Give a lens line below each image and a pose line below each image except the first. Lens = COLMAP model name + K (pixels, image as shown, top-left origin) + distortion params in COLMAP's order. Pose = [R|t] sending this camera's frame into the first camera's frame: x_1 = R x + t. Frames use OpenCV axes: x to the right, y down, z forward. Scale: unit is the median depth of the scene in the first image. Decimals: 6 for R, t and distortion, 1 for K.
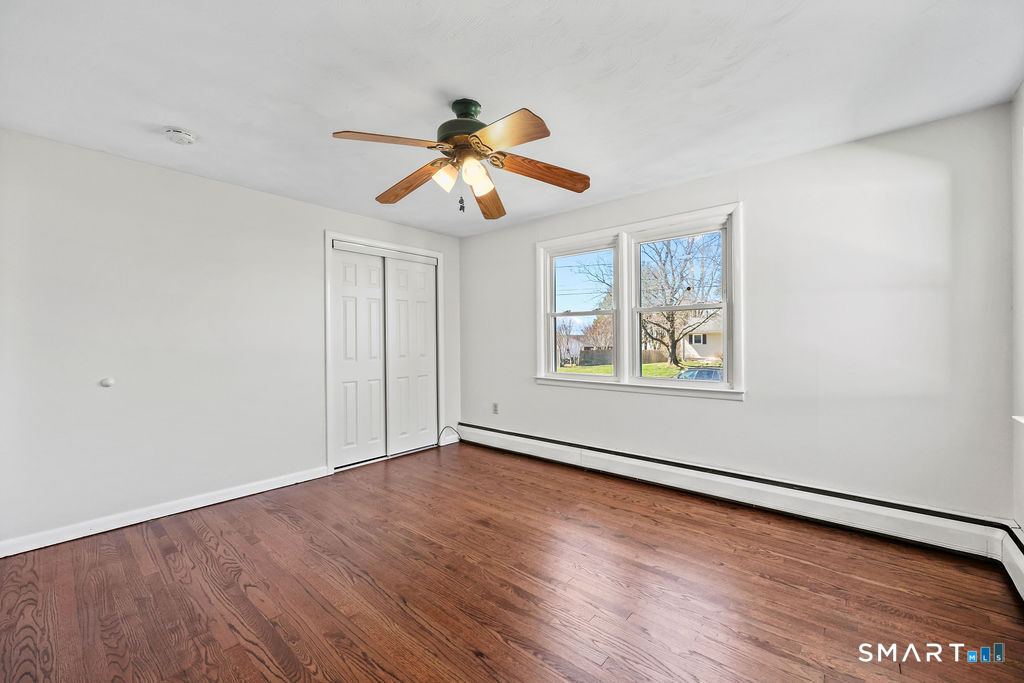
lens RADIAL K [[415.6, 0, 514.2], [0, 415.6, 338.4], [0, 0, 1]] dist [-0.002114, 0.001517]
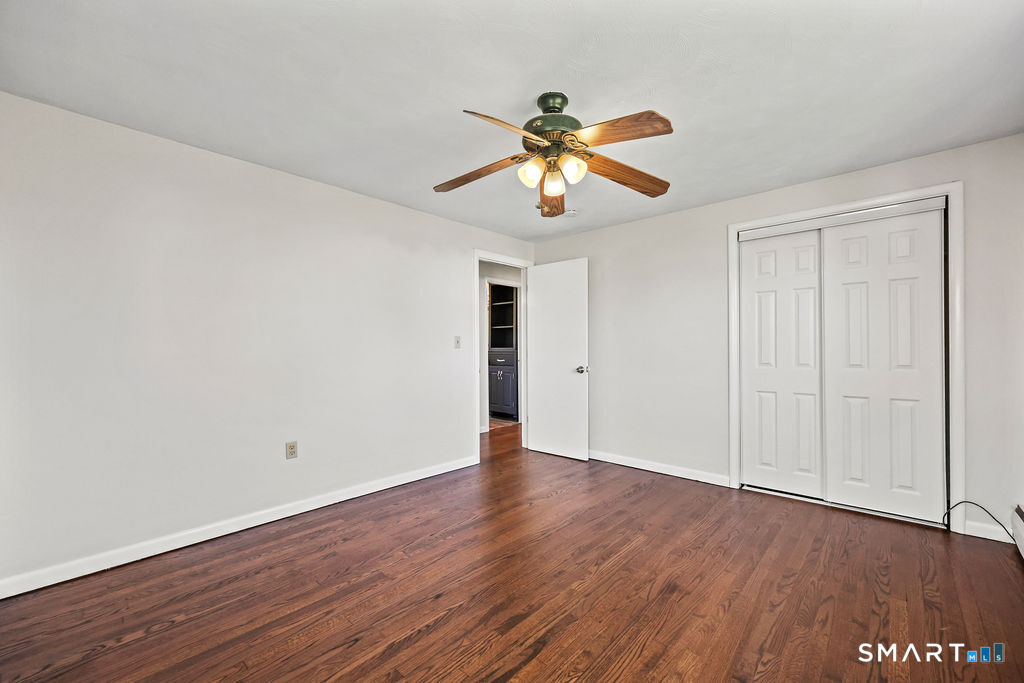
lens RADIAL K [[415.6, 0, 516.4], [0, 415.6, 348.7], [0, 0, 1]] dist [-0.002114, 0.001517]
pose [[-0.024588, 0.014655, -0.999590, 0.549923], [0.013303, 0.999809, 0.014331, -0.002668], [0.999609, -0.012945, -0.024778, 0.606750]]
